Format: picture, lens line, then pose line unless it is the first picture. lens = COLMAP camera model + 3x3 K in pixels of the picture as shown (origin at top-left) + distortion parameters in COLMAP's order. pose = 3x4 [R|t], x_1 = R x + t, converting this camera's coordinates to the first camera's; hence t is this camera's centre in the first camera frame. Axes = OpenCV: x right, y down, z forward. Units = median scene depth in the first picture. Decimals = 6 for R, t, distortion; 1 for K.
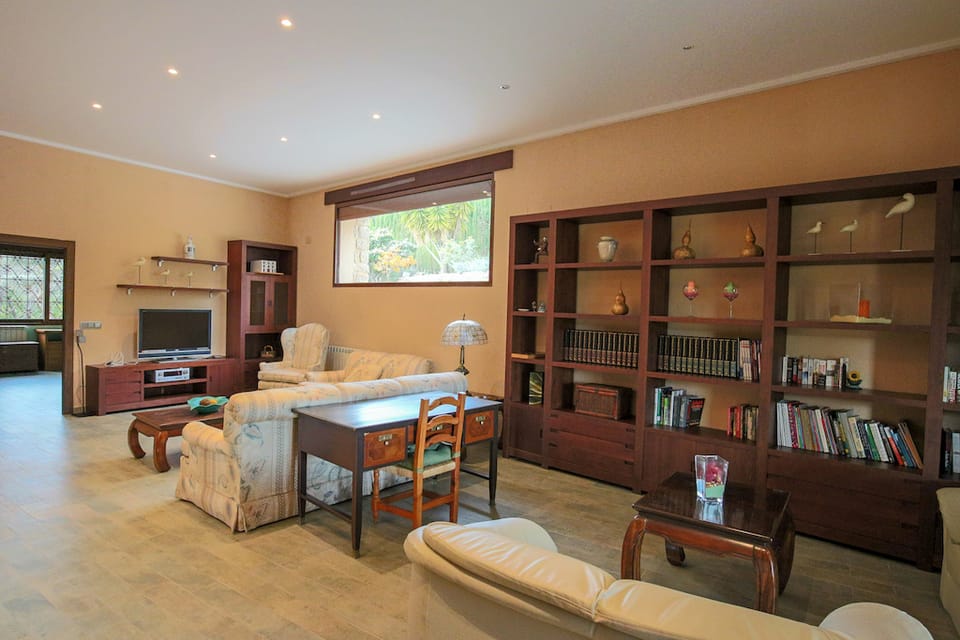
lens RADIAL K [[536.5, 0, 486.7], [0, 536.5, 318.1], [0, 0, 1]] dist [-0.053646, 0.024565]
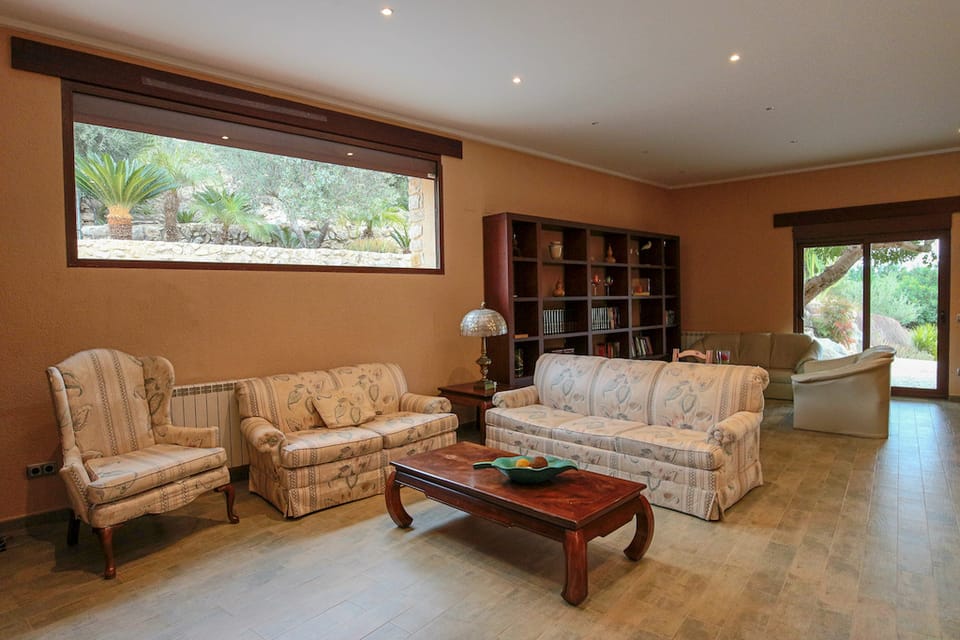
lens RADIAL K [[536.5, 0, 486.7], [0, 536.5, 318.1], [0, 0, 1]] dist [-0.053646, 0.024565]
pose [[0.088544, -0.065417, 0.993922, -1.080295], [0.042265, 0.997189, 0.061867, -0.042522], [-0.995175, 0.036530, 0.091060, 0.955008]]
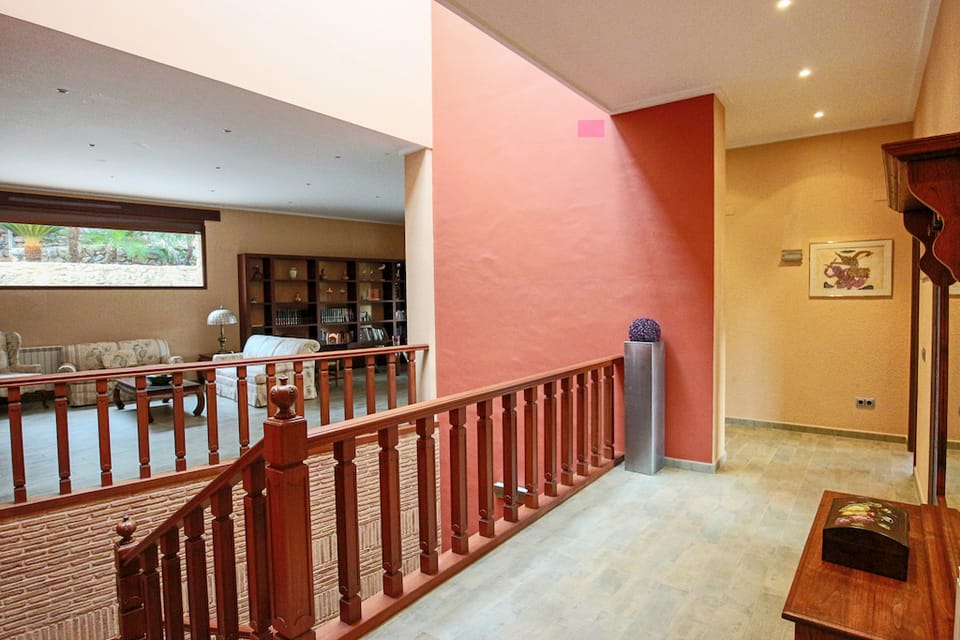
lens RADIAL K [[531.2, 0, 480.6], [0, 531.2, 315.8], [0, 0, 1]] dist [-0.027202, -0.000151]
pose [[0.061004, -0.066778, 0.995901, -1.794157], [0.035618, 0.997270, 0.064688, -0.060119], [-0.997502, 0.031526, 0.063216, 0.058082]]
